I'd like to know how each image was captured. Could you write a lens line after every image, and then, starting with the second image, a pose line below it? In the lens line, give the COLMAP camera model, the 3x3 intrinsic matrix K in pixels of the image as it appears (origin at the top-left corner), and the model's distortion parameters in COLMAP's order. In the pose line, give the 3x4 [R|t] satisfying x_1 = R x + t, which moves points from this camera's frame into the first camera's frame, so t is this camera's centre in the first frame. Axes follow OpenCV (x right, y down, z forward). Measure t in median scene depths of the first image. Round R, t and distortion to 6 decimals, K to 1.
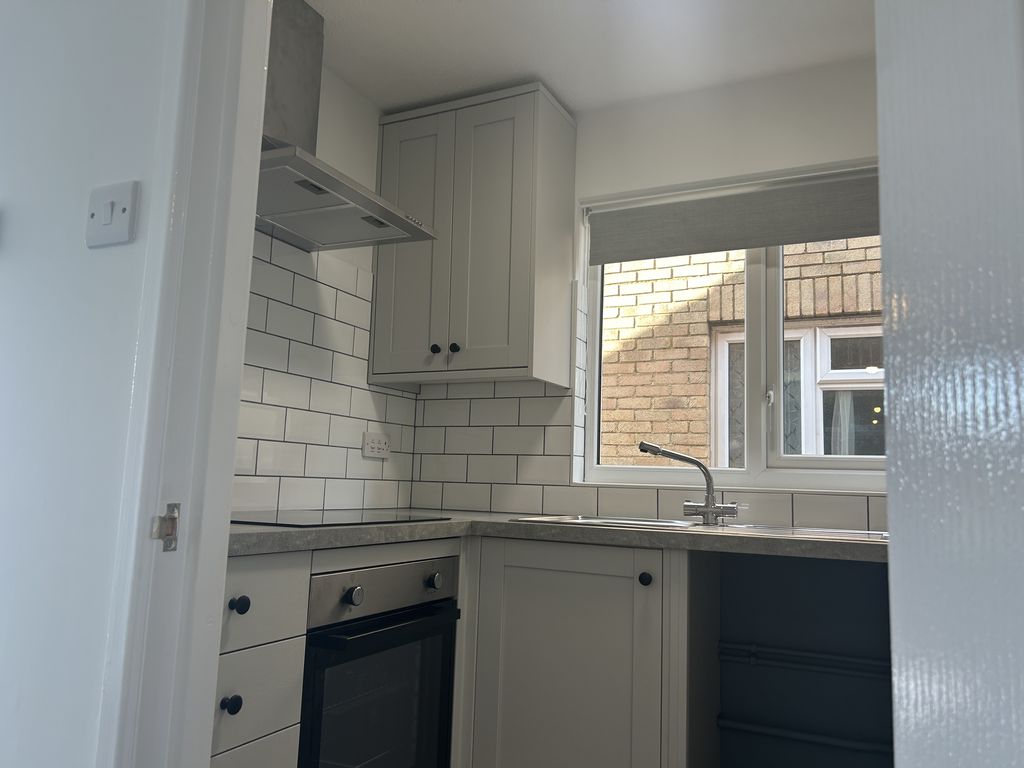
lens RADIAL K [[773.2, 0, 516.1], [0, 773.2, 387.6], [0, 0, 1]] dist [0.082524, -0.129289]
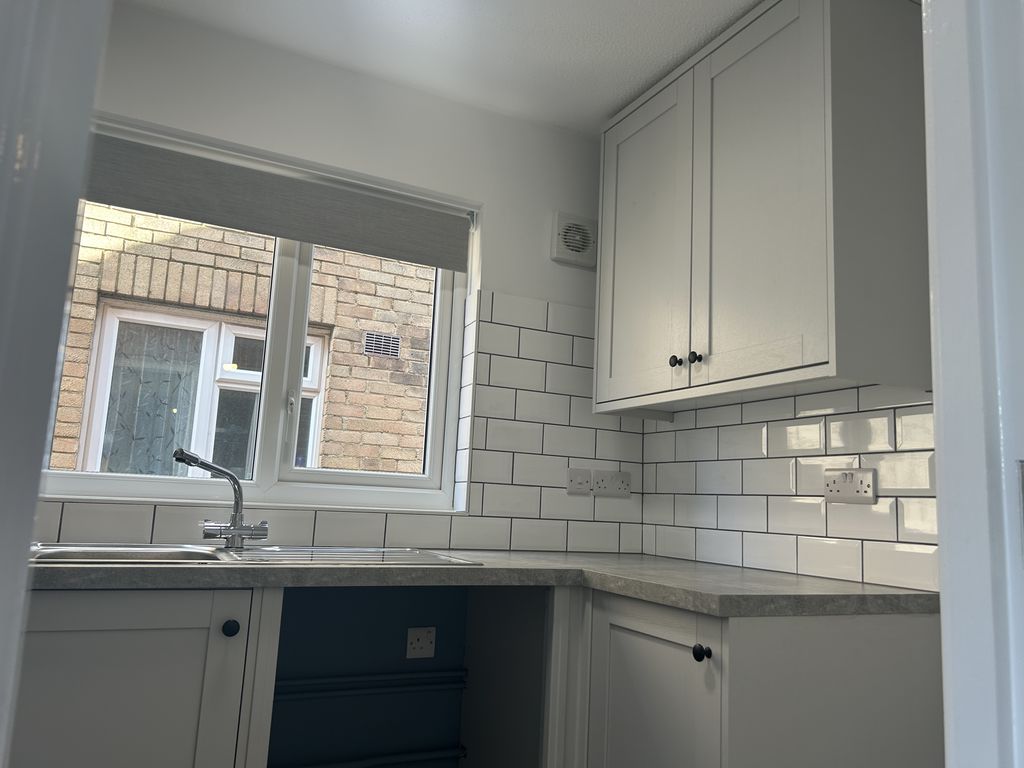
lens RADIAL K [[773.2, 0, 516.1], [0, 773.2, 387.6], [0, 0, 1]] dist [0.082524, -0.129289]
pose [[0.615654, 0.115118, 0.779563, -0.210102], [-0.126599, 0.990871, -0.046340, 0.001444], [-0.777781, -0.070162, 0.624607, 0.199666]]
